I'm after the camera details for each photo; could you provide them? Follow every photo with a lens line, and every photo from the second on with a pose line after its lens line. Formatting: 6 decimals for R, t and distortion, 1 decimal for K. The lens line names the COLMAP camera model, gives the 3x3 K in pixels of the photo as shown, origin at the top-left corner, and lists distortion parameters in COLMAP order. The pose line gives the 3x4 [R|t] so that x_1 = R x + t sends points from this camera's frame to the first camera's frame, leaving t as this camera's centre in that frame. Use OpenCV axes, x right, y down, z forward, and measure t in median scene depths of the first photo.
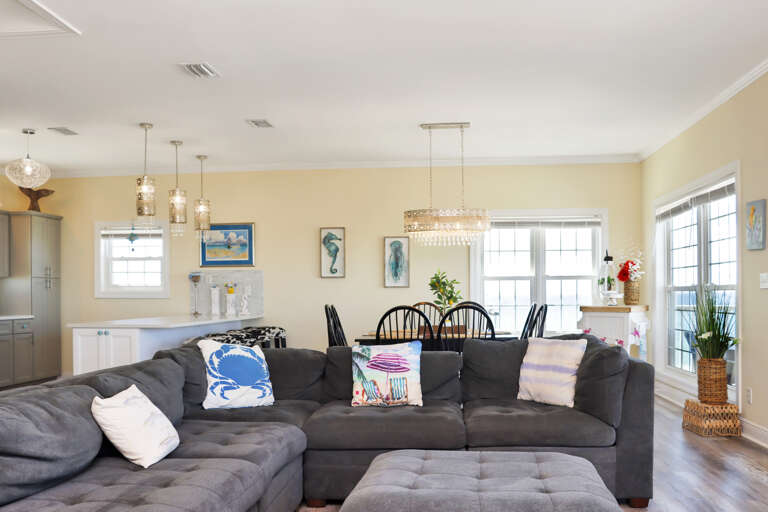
lens RADIAL K [[693.2, 0, 401.6], [0, 693.2, 300.0], [0, 0, 1]] dist [-0.149283, 0.156860]
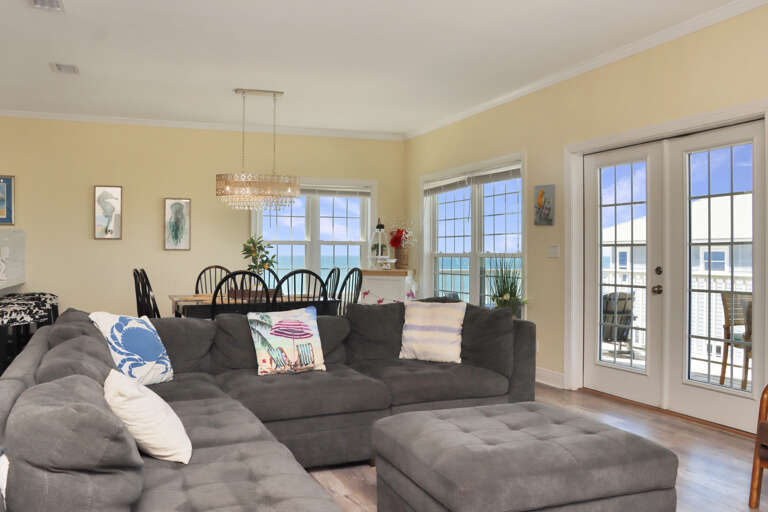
lens RADIAL K [[664.1, 0, 384.0], [0, 664.1, 256.0], [0, 0, 1]] dist [-0.089556, -0.005865]
pose [[0.892214, 0.008020, 0.451542, -0.173002], [-0.005122, 0.999958, -0.007641, -0.004769], [-0.451584, 0.004505, 0.892217, 0.041967]]
